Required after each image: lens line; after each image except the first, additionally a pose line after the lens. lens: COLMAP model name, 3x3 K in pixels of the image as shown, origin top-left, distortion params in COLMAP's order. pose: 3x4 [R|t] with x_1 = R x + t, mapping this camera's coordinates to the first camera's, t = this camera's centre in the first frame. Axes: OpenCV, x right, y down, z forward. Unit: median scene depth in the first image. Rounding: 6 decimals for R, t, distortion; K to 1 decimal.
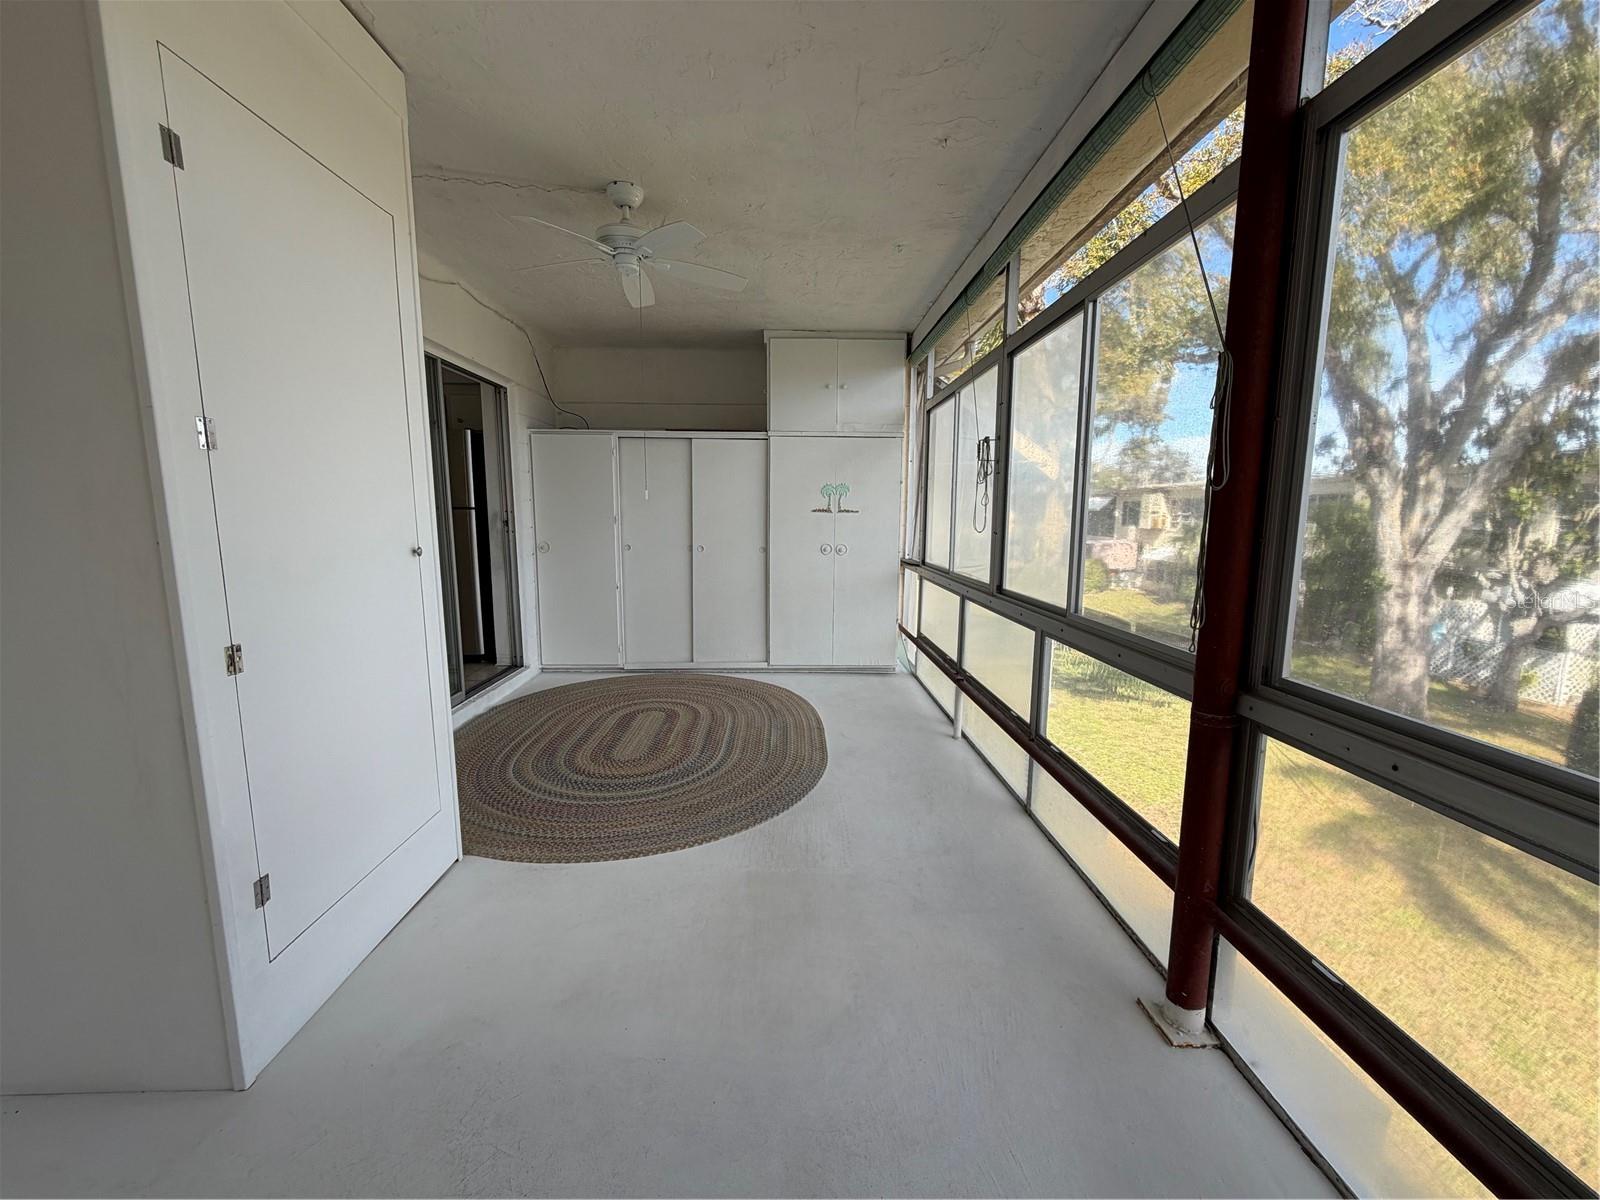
lens RADIAL K [[637.5, 0, 803.4], [0, 637.5, 606.2], [0, 0, 1]] dist [0.000241, -0.000341]
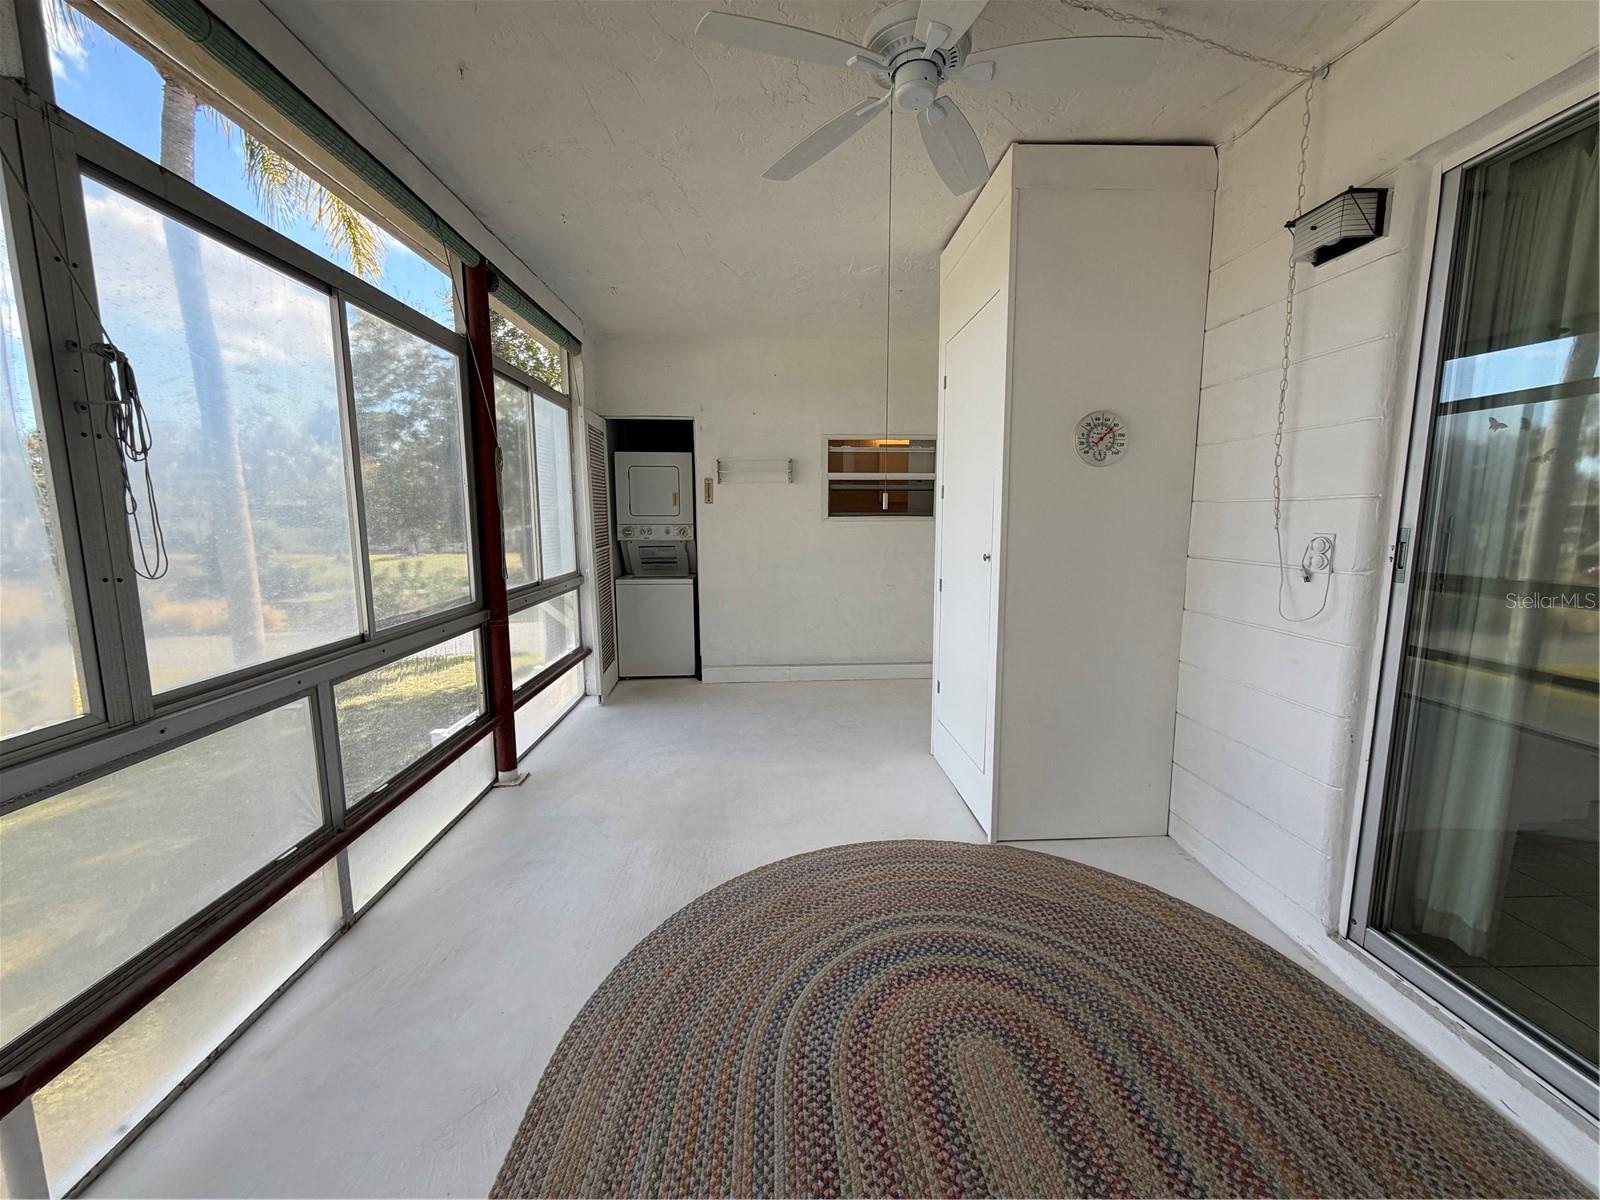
lens RADIAL K [[637.5, 0, 807.2], [0, 637.5, 602.2], [0, 0, 1]] dist [0.000241, -0.000341]
pose [[-0.999808, -0.003502, -0.019299, -0.135630], [-0.008695, 0.961100, 0.276062, -0.203587], [0.017581, 0.276177, -0.960946, 1.310593]]
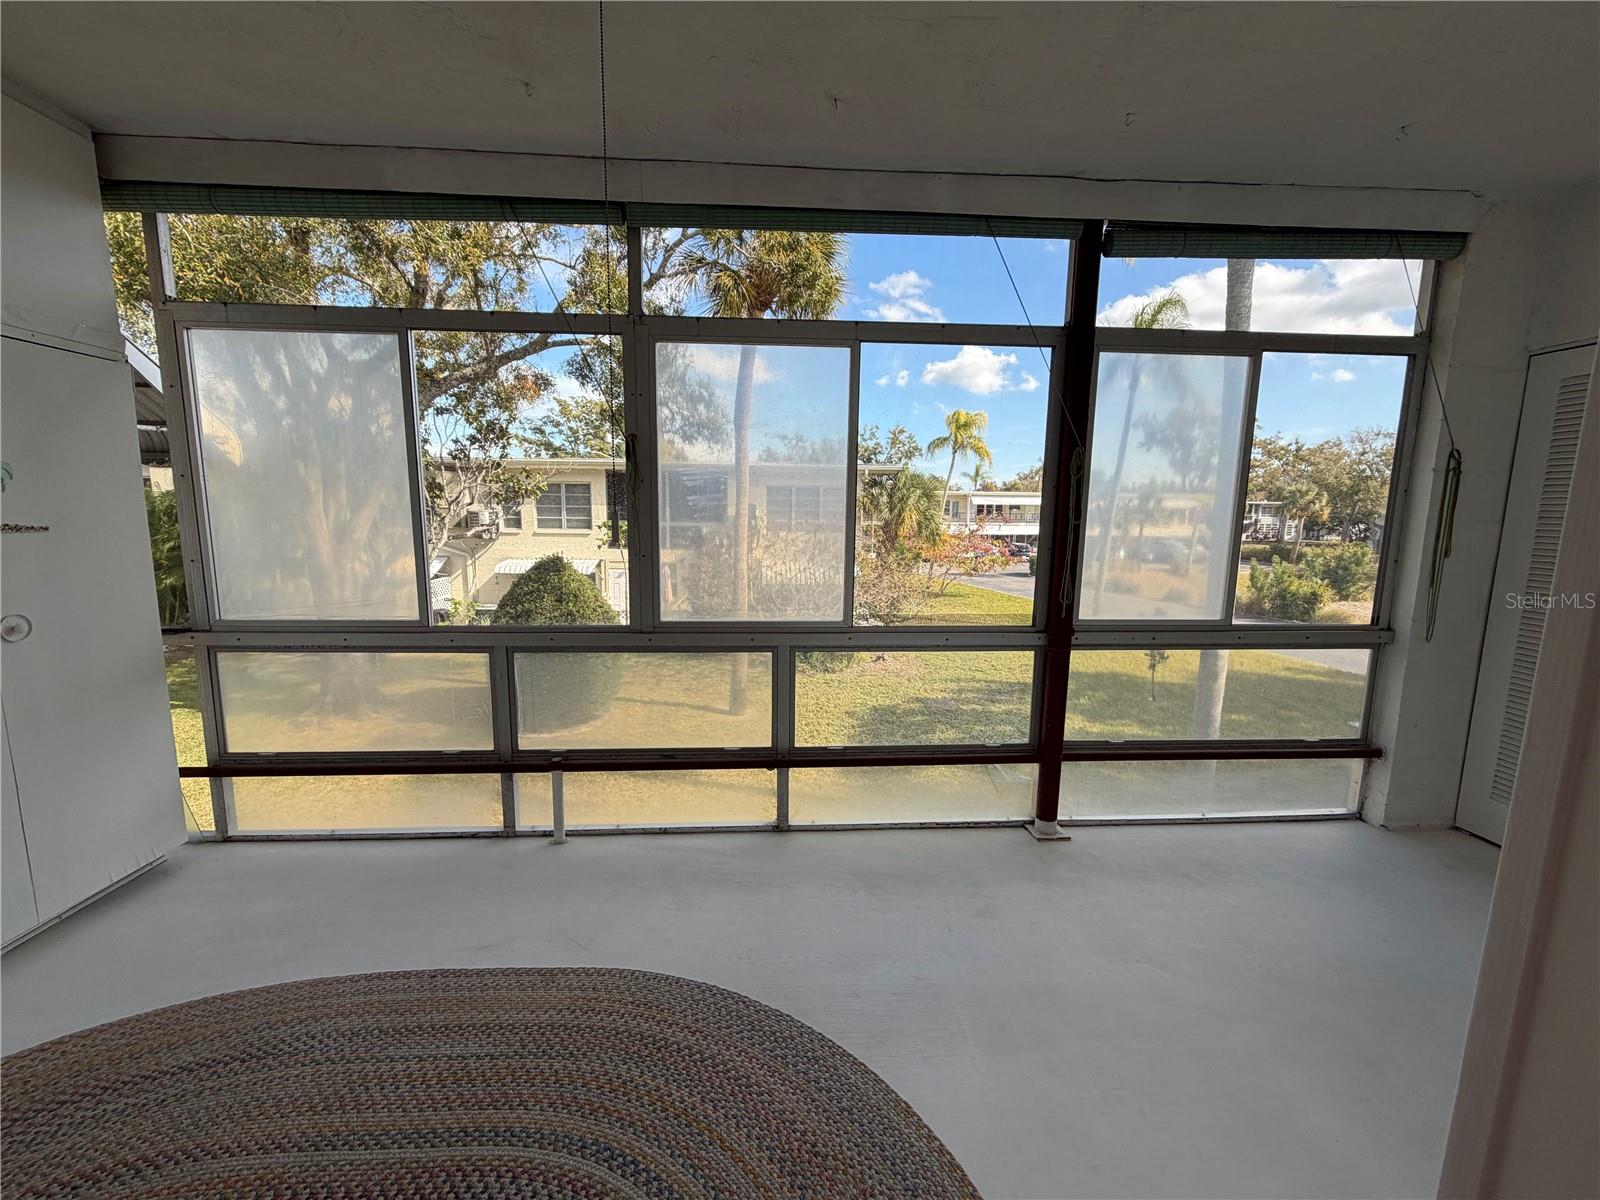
lens RADIAL K [[637.5, 0, 793.2], [0, 637.5, 600.5], [0, 0, 1]] dist [0.000241, -0.000341]
pose [[-0.021795, -0.150241, 0.988409, -0.470278], [0.131454, 0.979630, 0.151805, -0.144710], [-0.991083, 0.133239, -0.001601, 0.757493]]
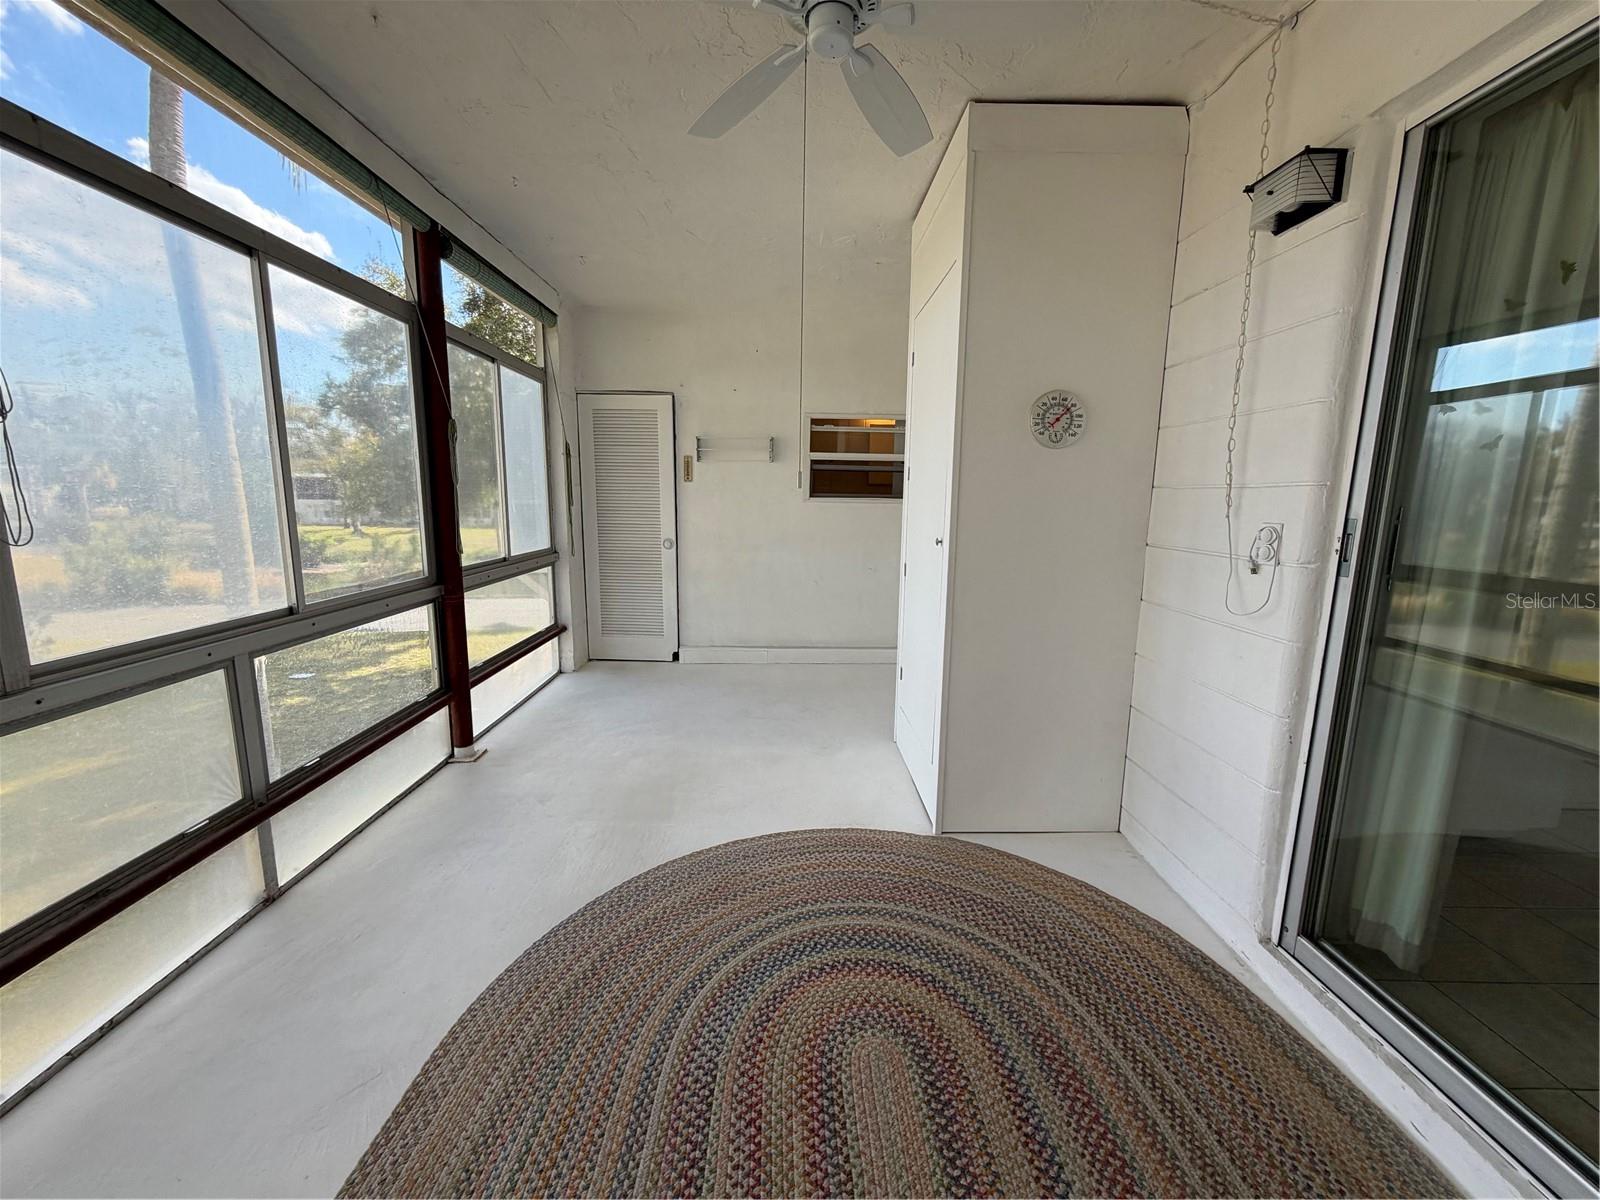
lens RADIAL K [[637.5, 0, 807.1], [0, 637.5, 602.3], [0, 0, 1]] dist [0.000241, -0.000341]
pose [[-0.999691, -0.024856, 0.000832, -0.212465], [-0.023427, 0.952383, 0.304003, -0.200293], [-0.008349, 0.303890, -0.952671, 1.291697]]
